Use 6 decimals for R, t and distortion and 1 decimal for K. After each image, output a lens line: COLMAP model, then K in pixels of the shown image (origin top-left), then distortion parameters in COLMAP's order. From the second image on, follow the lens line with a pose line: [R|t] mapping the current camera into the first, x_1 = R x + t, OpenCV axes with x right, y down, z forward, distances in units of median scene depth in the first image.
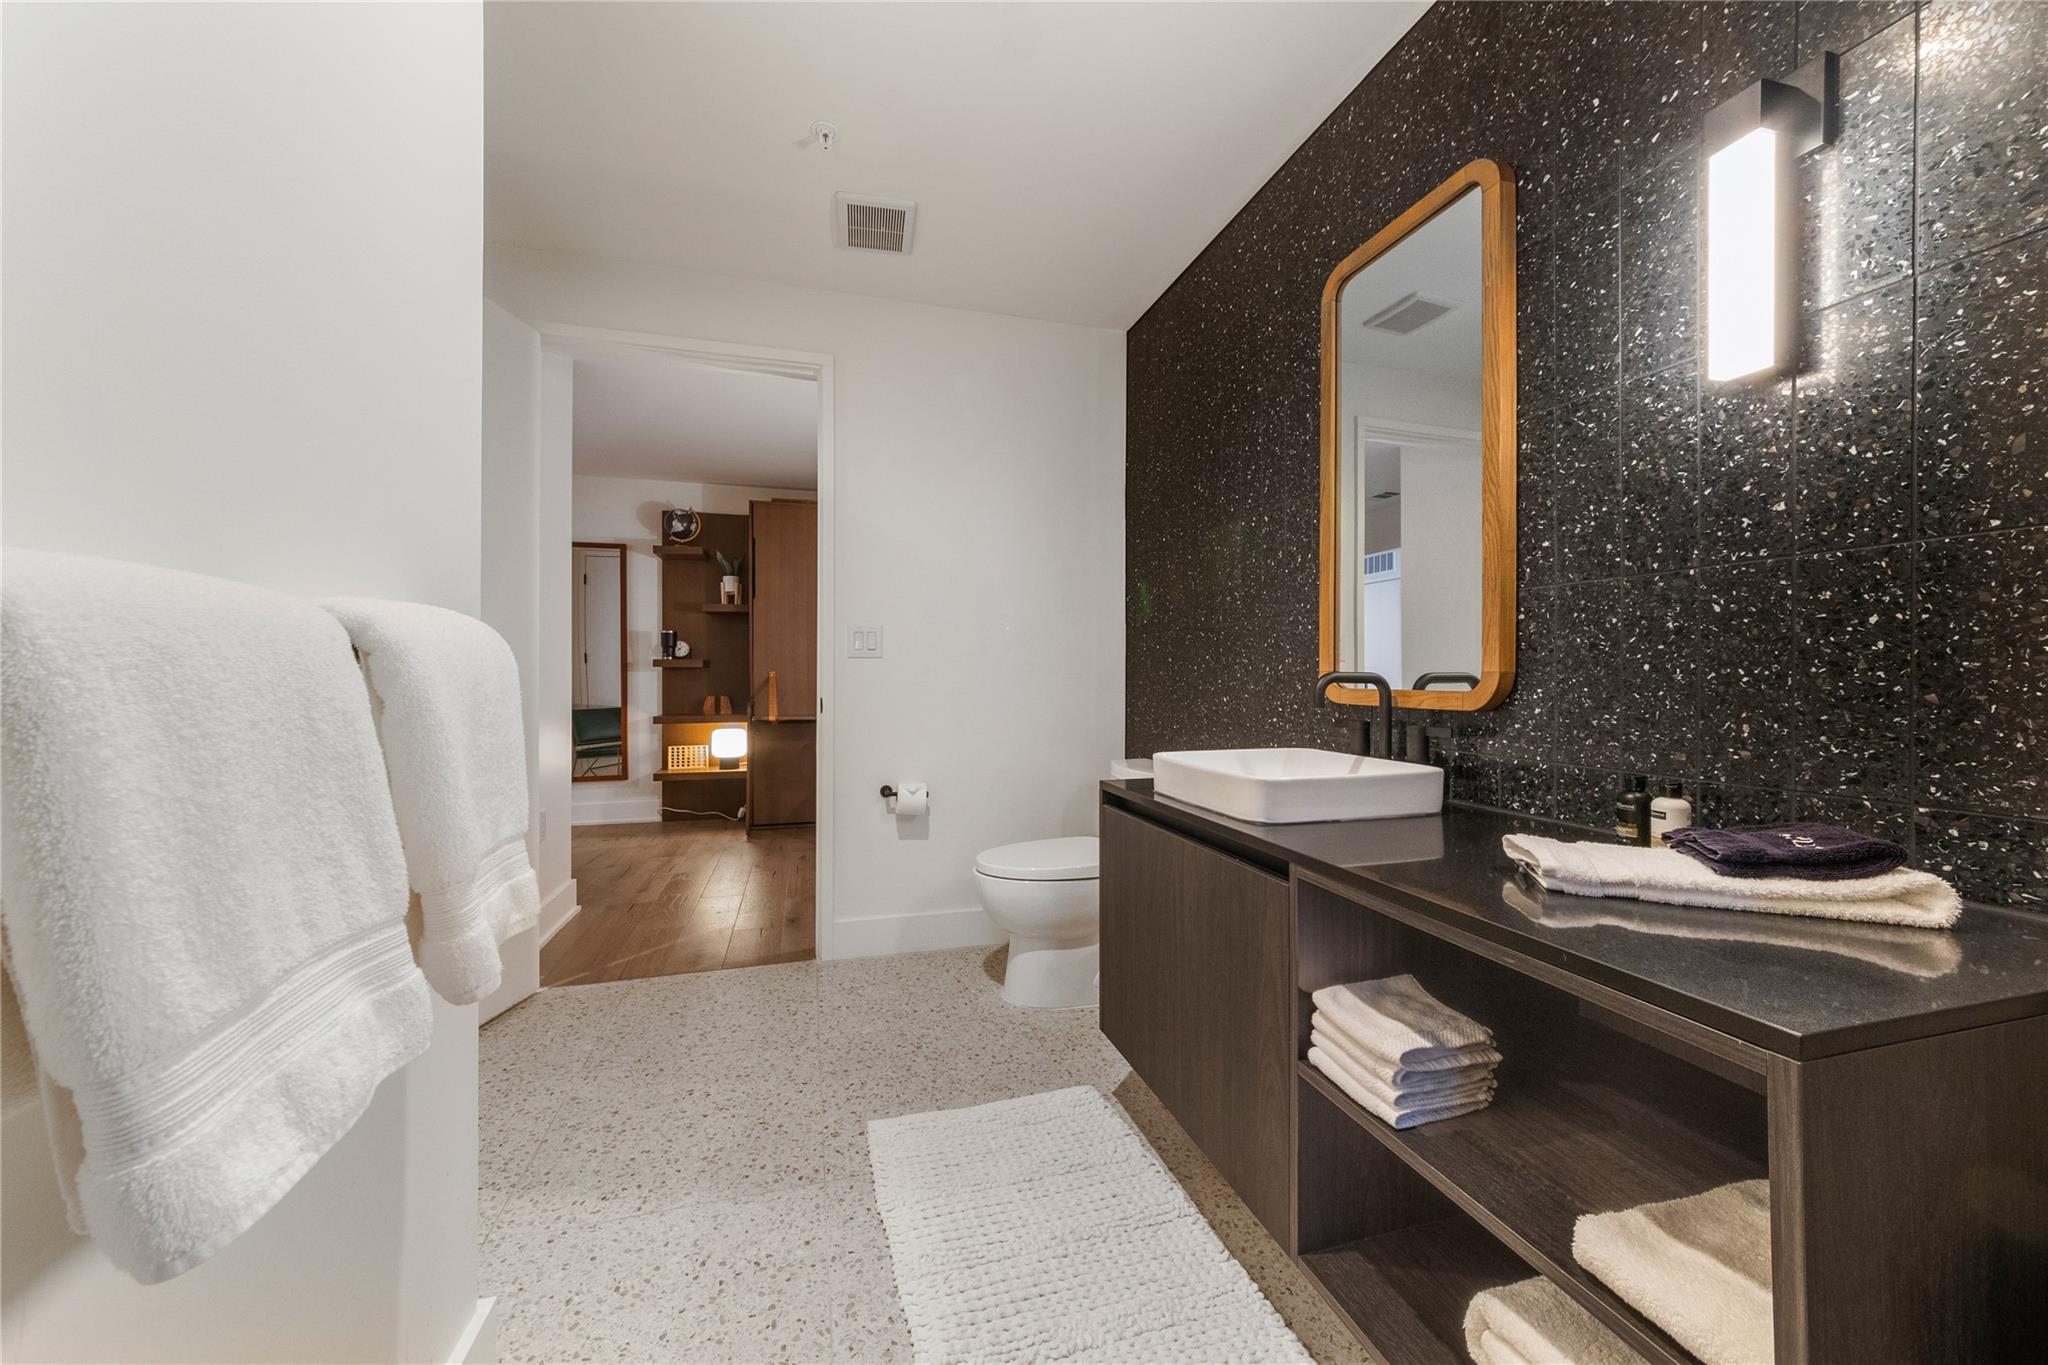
lens RADIAL K [[738.3, 0, 1017.2], [0, 738.3, 674.2], [0, 0, 1]] dist [-0.010367, 0.005451]
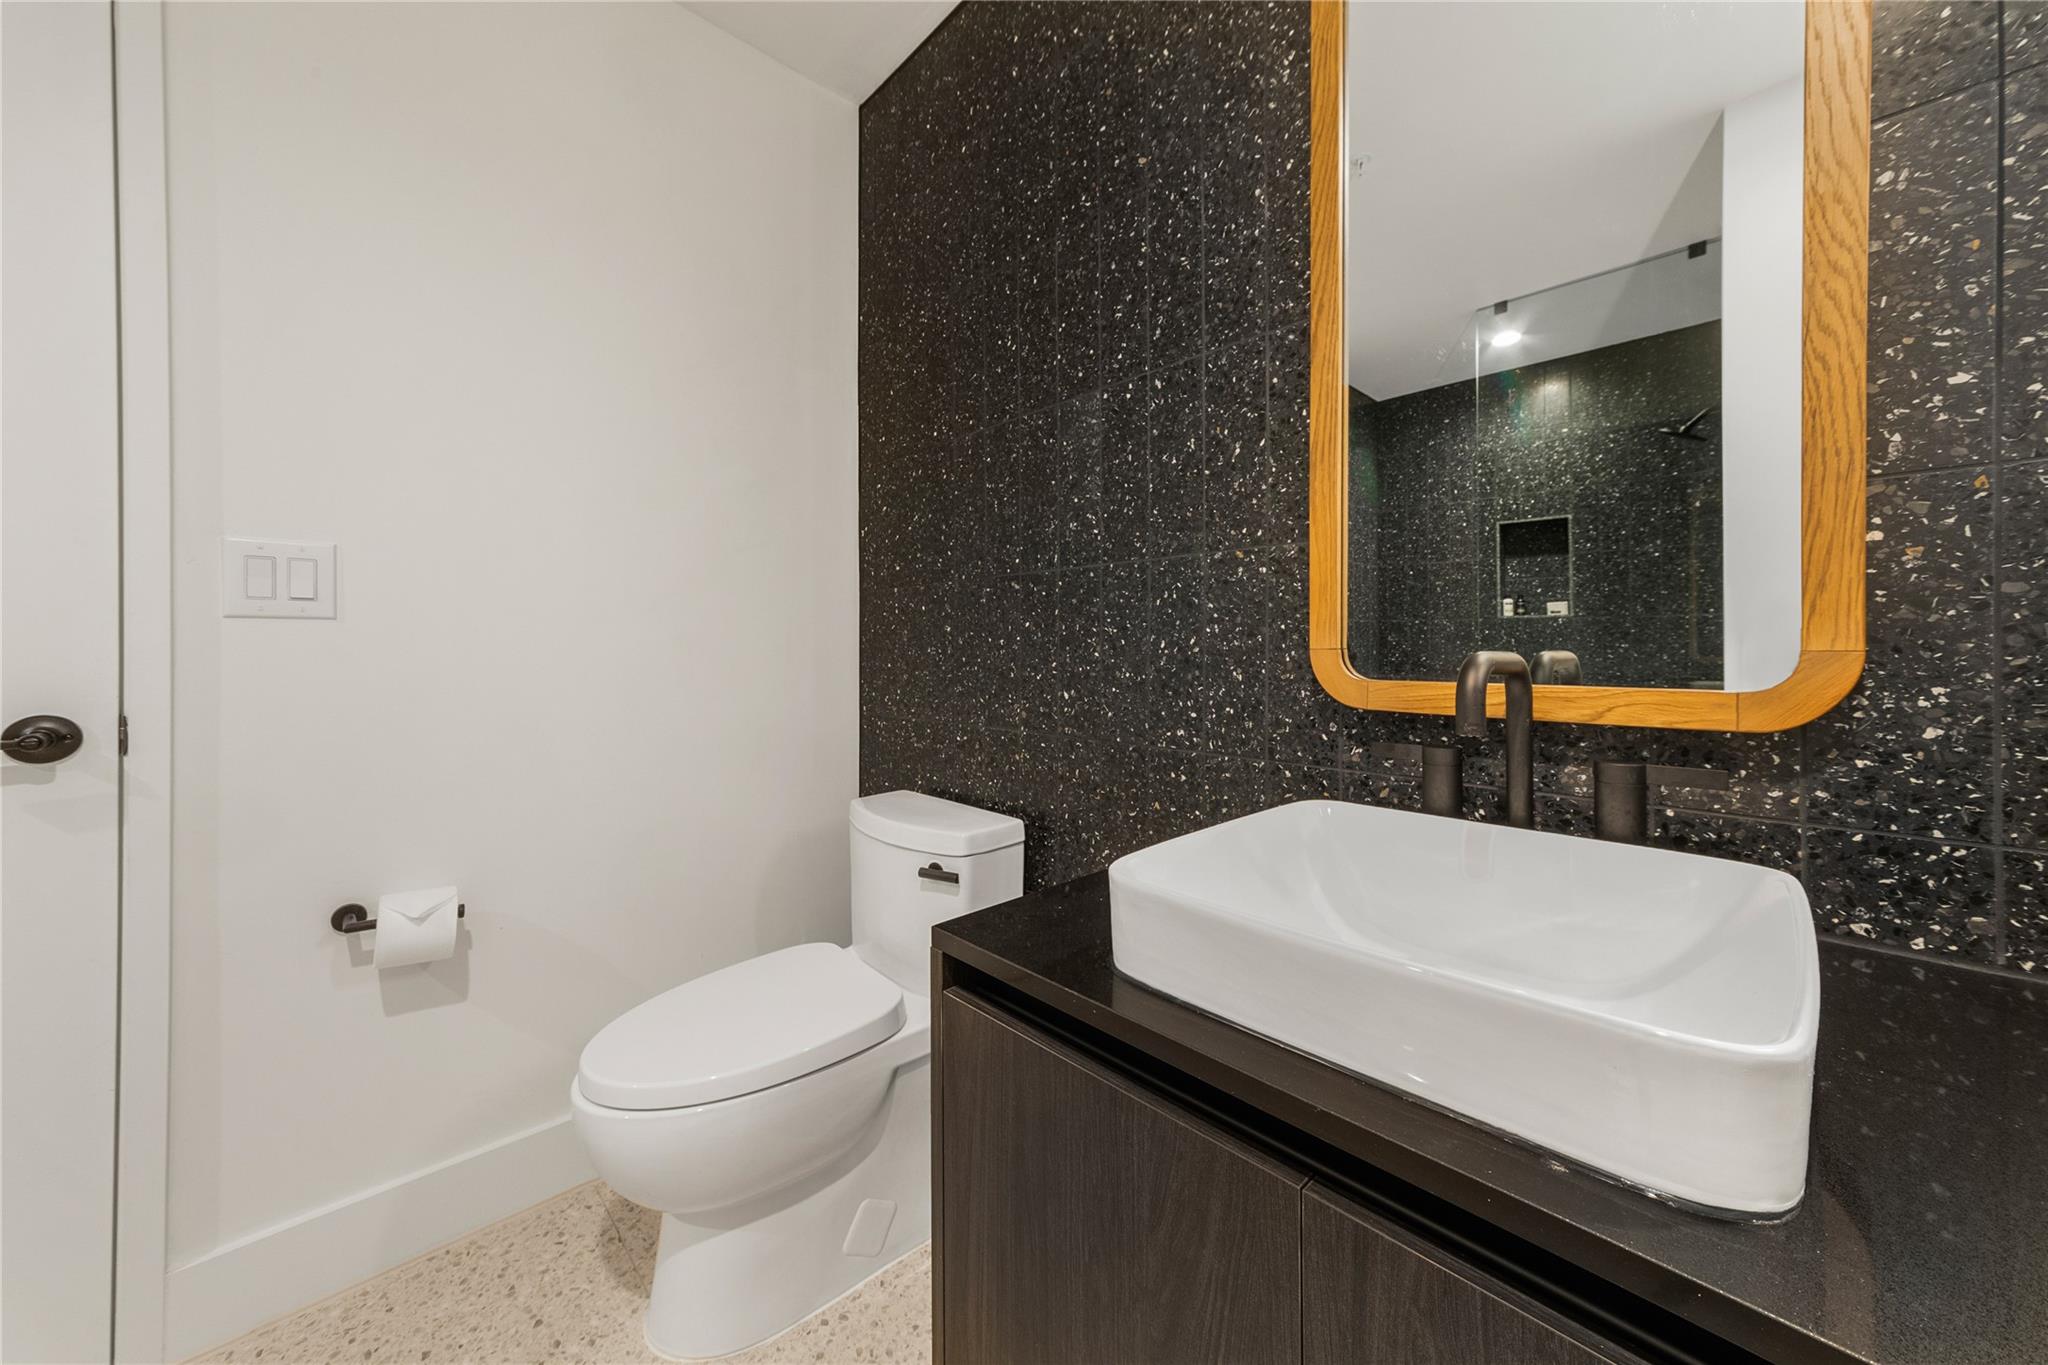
lens RADIAL K [[749.8, 0, 1021.2], [0, 749.8, 652.5], [0, 0, 1]] dist [-0.000224, 0.007017]
pose [[0.894306, -0.004019, 0.447437, -0.020847], [0.001937, 0.999985, 0.005111, -0.003457], [-0.447451, -0.003704, 0.894301, 0.488015]]
